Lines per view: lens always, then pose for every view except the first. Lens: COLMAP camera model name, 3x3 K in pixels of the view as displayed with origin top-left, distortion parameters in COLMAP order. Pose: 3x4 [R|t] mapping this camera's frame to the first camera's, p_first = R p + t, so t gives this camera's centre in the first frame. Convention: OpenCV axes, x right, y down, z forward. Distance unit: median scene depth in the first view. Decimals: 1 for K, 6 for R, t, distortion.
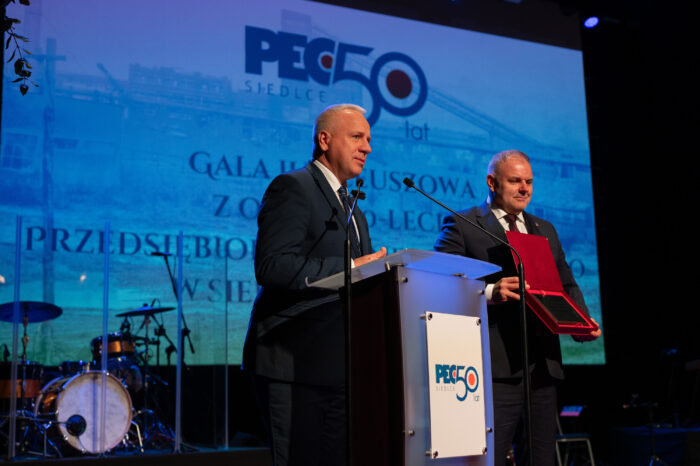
lens RADIAL K [[1010.0, 0, 350.0], [0, 1010.0, 233.0], [0, 0, 1]] dist [0.004808, -0.029136]
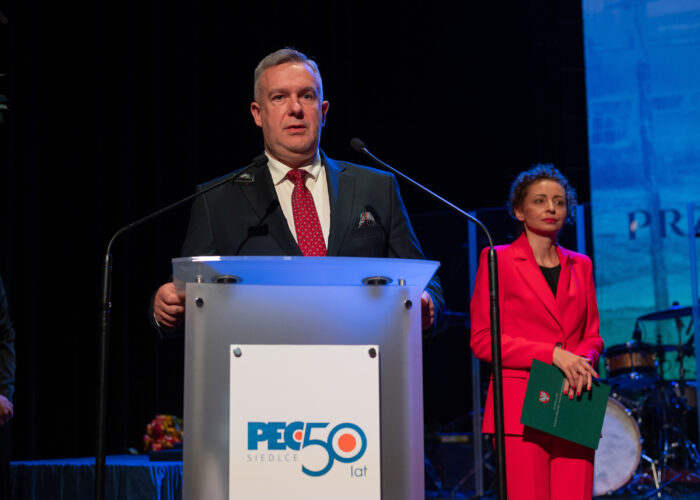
lens RADIAL K [[1182.3, 0, 283.7], [0, 1182.3, 249.3], [0, 0, 1]] dist [0.019470, -0.173648]
pose [[0.676880, -0.095317, -0.729896, 0.190986], [0.119185, 0.992688, -0.019107, 0.009009], [0.726380, -0.074059, 0.683291, 0.133069]]
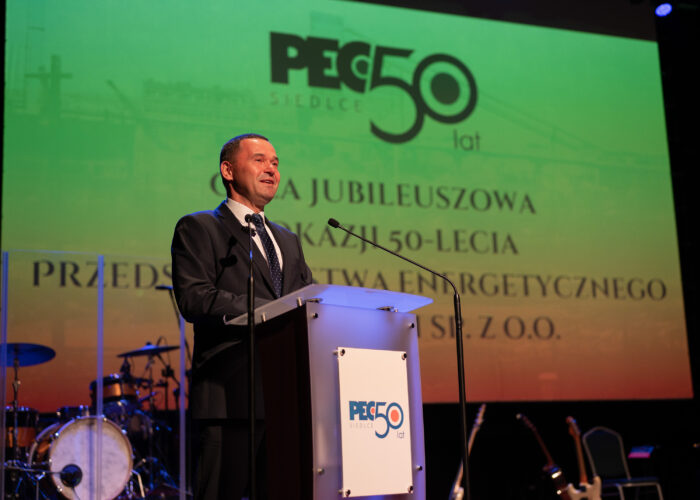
lens RADIAL K [[1164.2, 0, 363.3], [0, 1164.2, 234.9], [0, 0, 1]] dist [-0.010492, 0.050350]
pose [[0.997432, -0.029610, -0.065213, 0.048748], [0.028536, 0.999442, -0.017335, -0.003051], [0.065690, 0.015429, 0.997721, -0.035281]]
